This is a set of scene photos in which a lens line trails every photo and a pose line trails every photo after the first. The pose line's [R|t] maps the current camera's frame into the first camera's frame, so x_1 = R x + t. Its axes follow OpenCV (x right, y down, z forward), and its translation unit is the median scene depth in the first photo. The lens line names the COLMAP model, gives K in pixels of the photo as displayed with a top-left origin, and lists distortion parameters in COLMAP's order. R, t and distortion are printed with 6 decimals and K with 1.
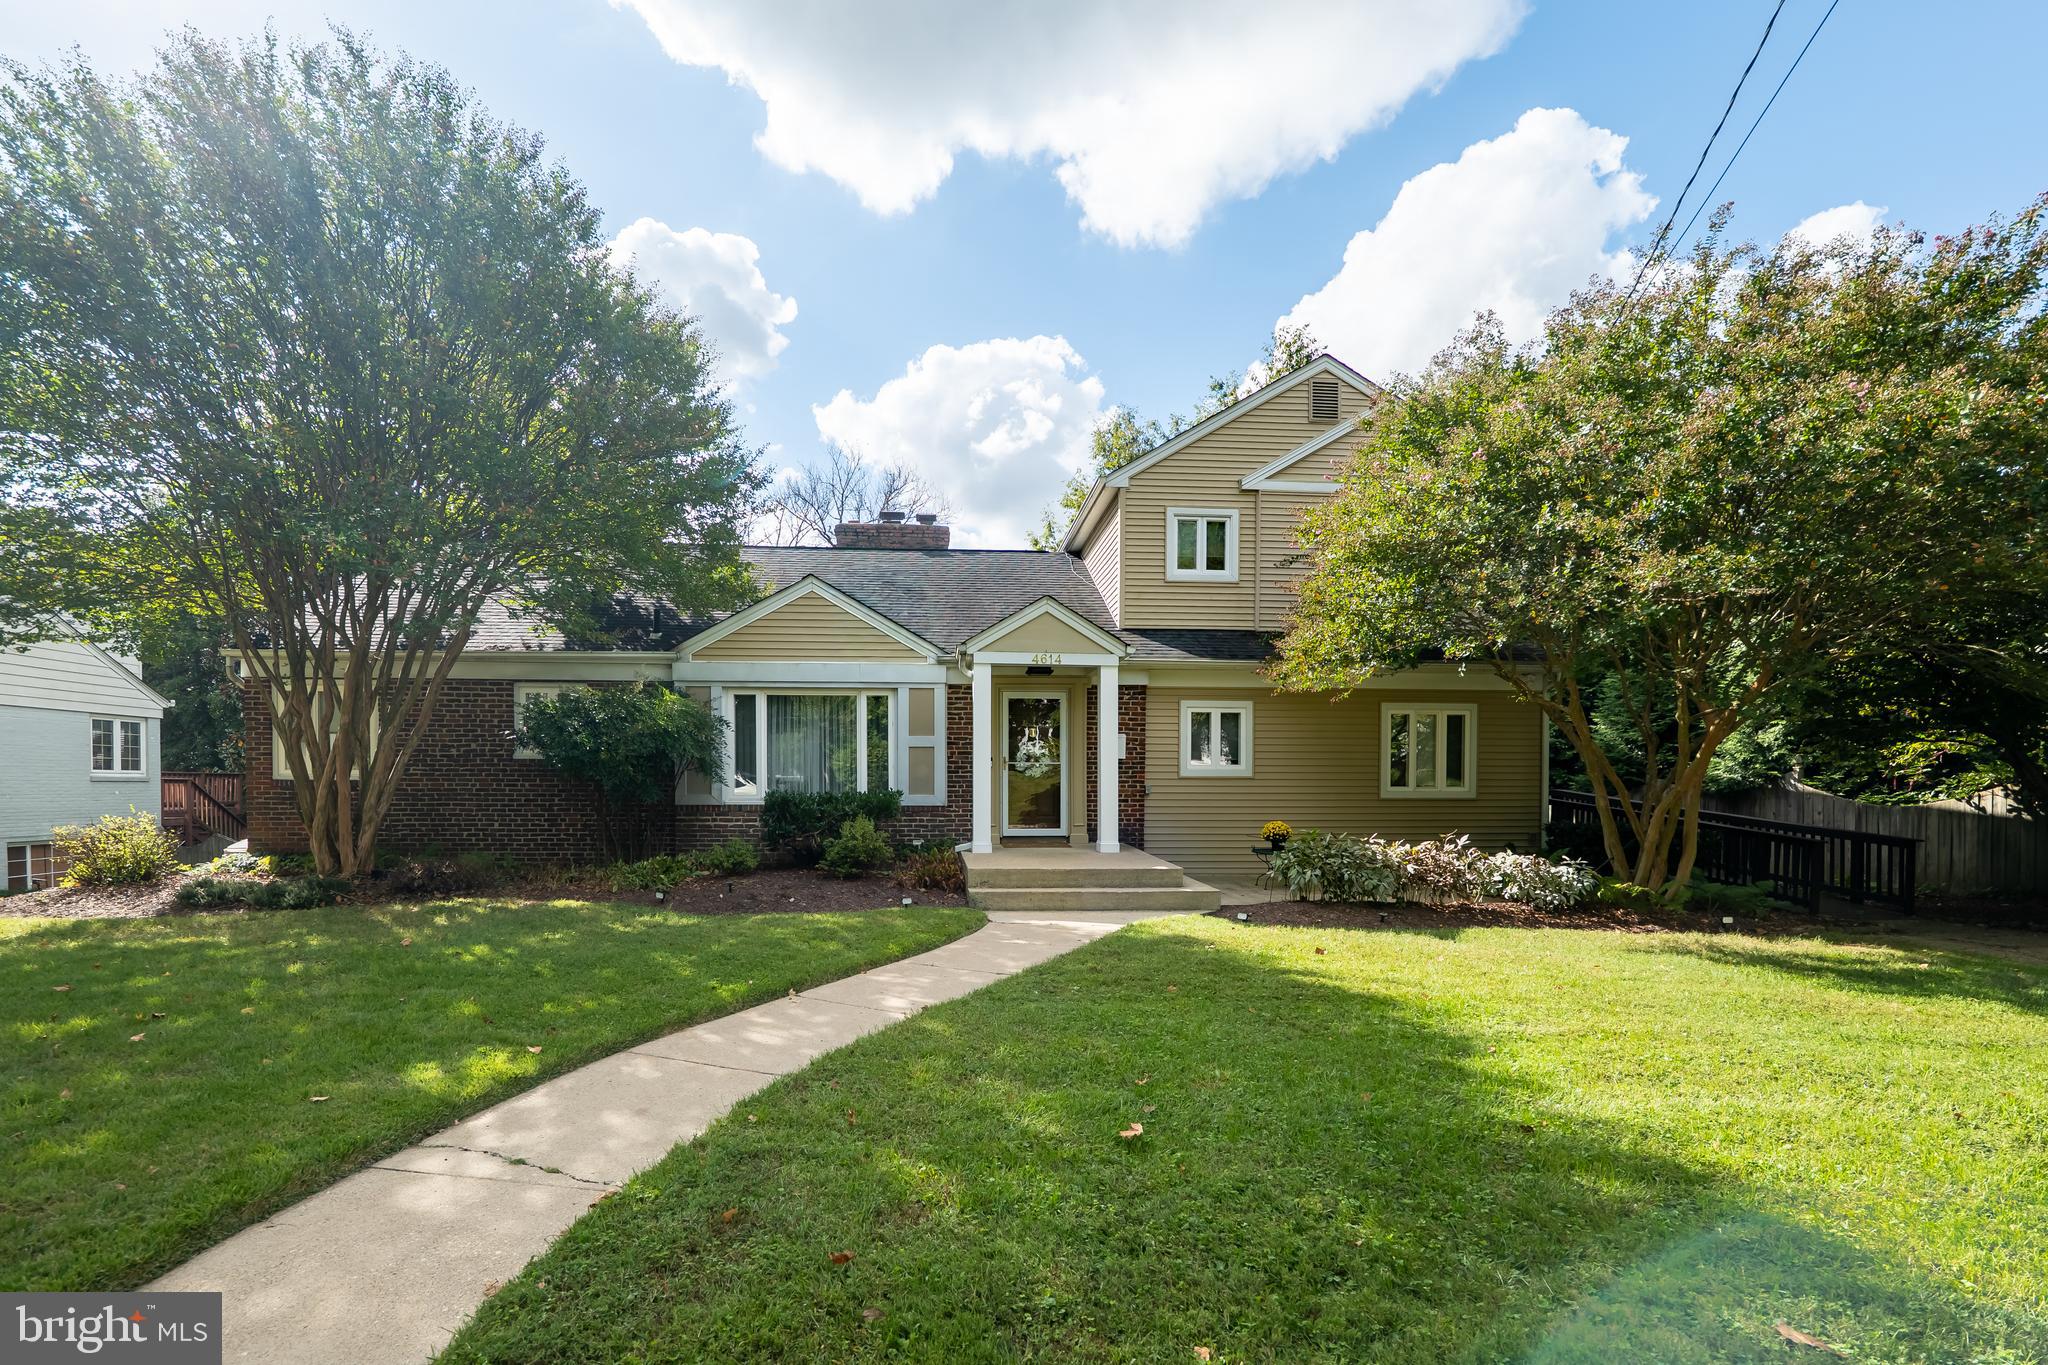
lens RADIAL K [[869.2, 0, 955.7], [0, 869.2, 764.8], [0, 0, 1]] dist [-0.001801, -0.000100]
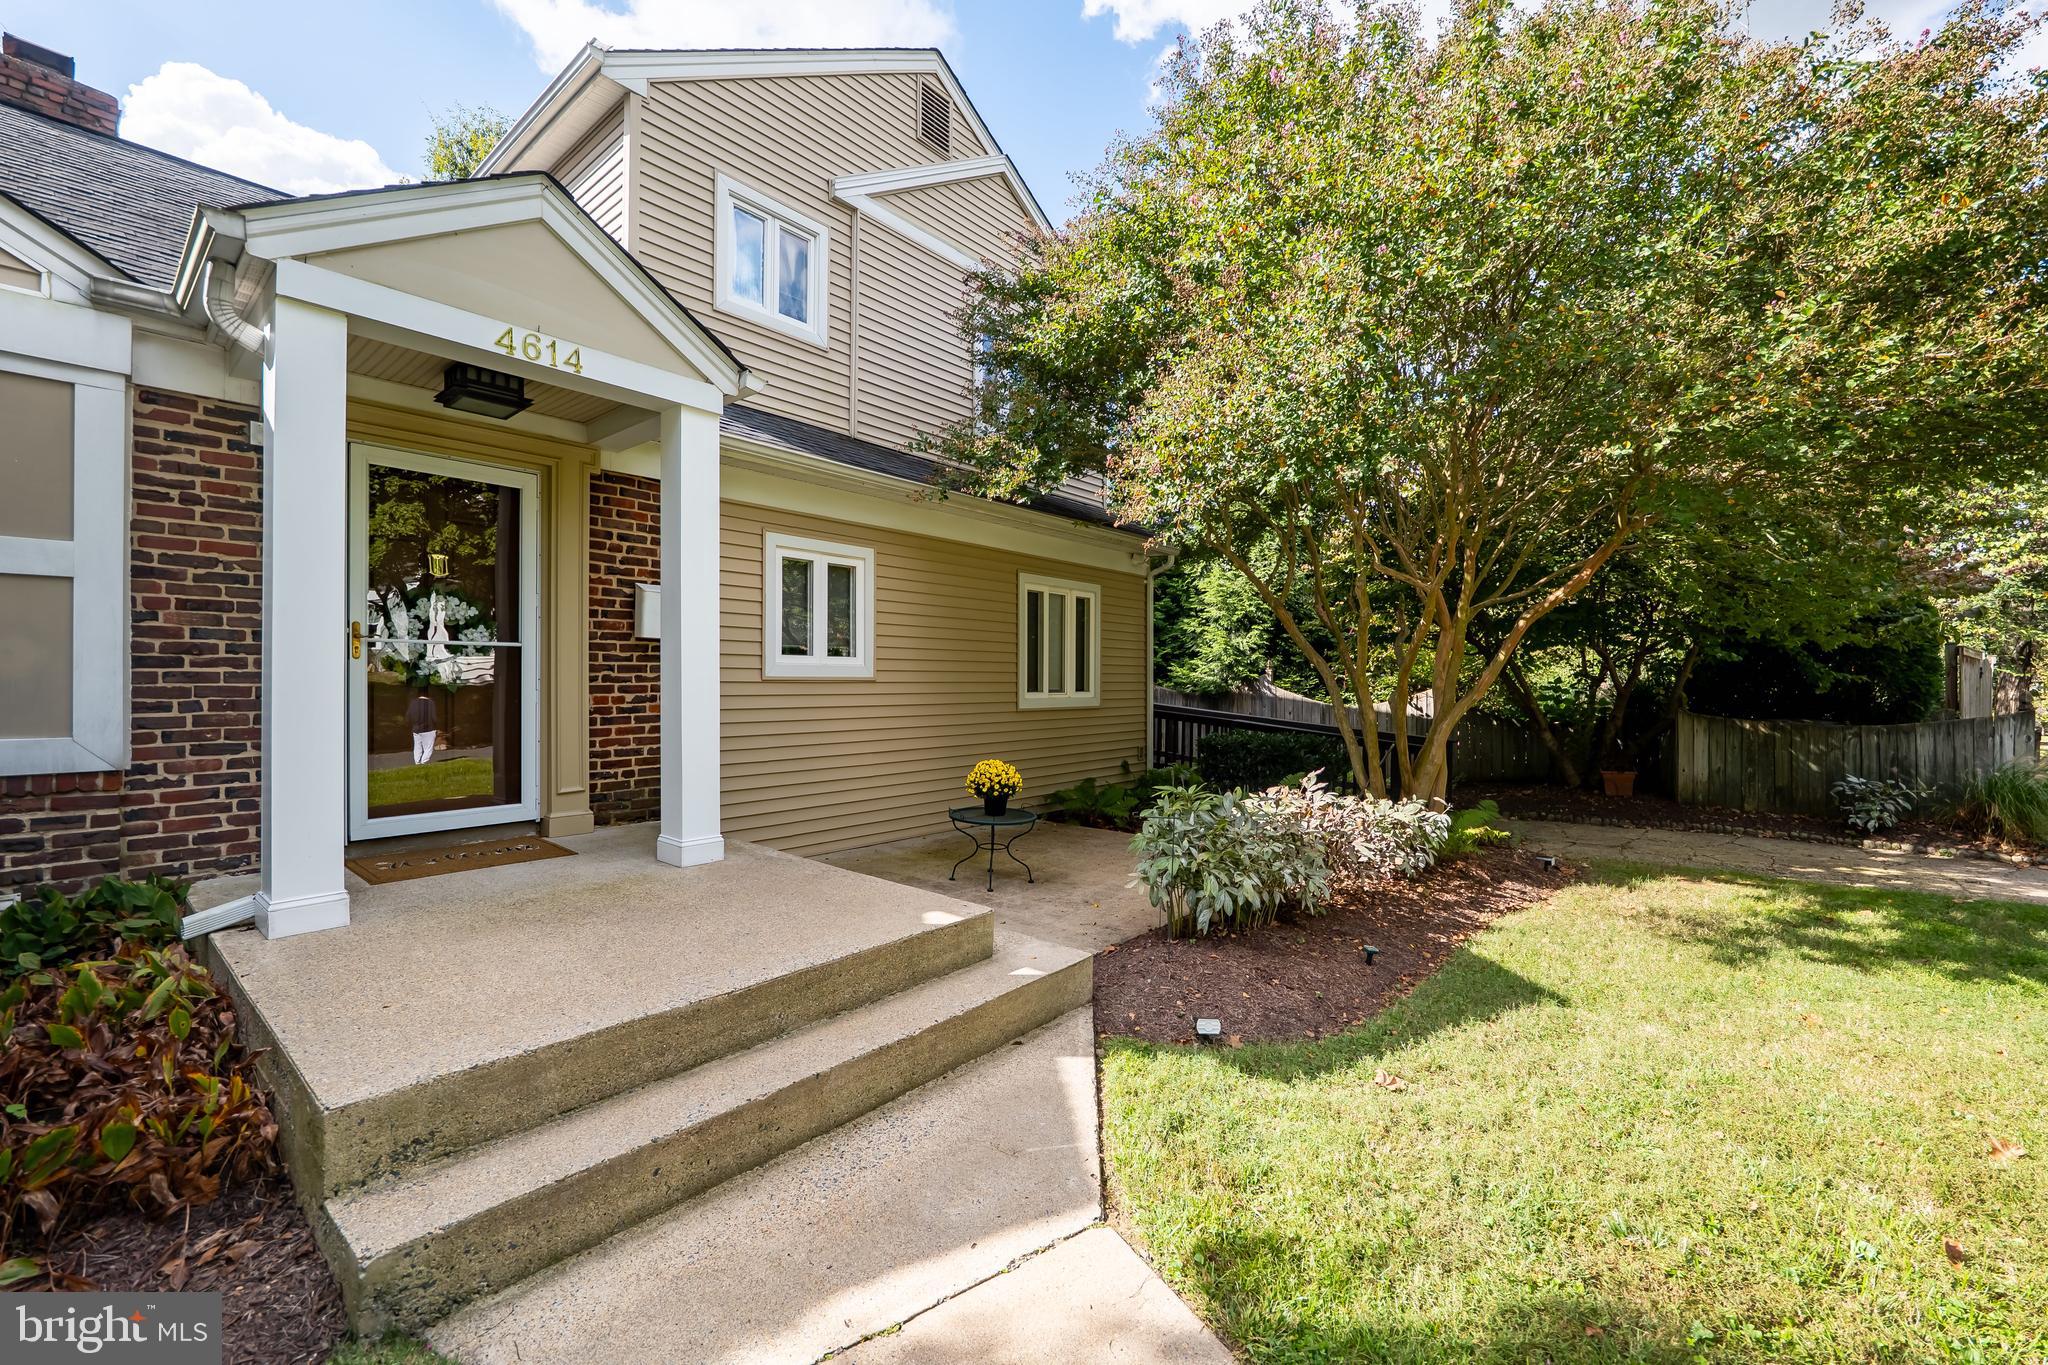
lens RADIAL K [[808.8, 0, 960.3], [0, 808.8, 676.0], [0, 0, 1]] dist [-0.015795, 0.000114]
pose [[0.673598, 0.002610, 0.739093, -0.020873], [-0.015550, 0.999822, 0.010640, 0.005730], [-0.738934, -0.018660, 0.673519, 0.602542]]
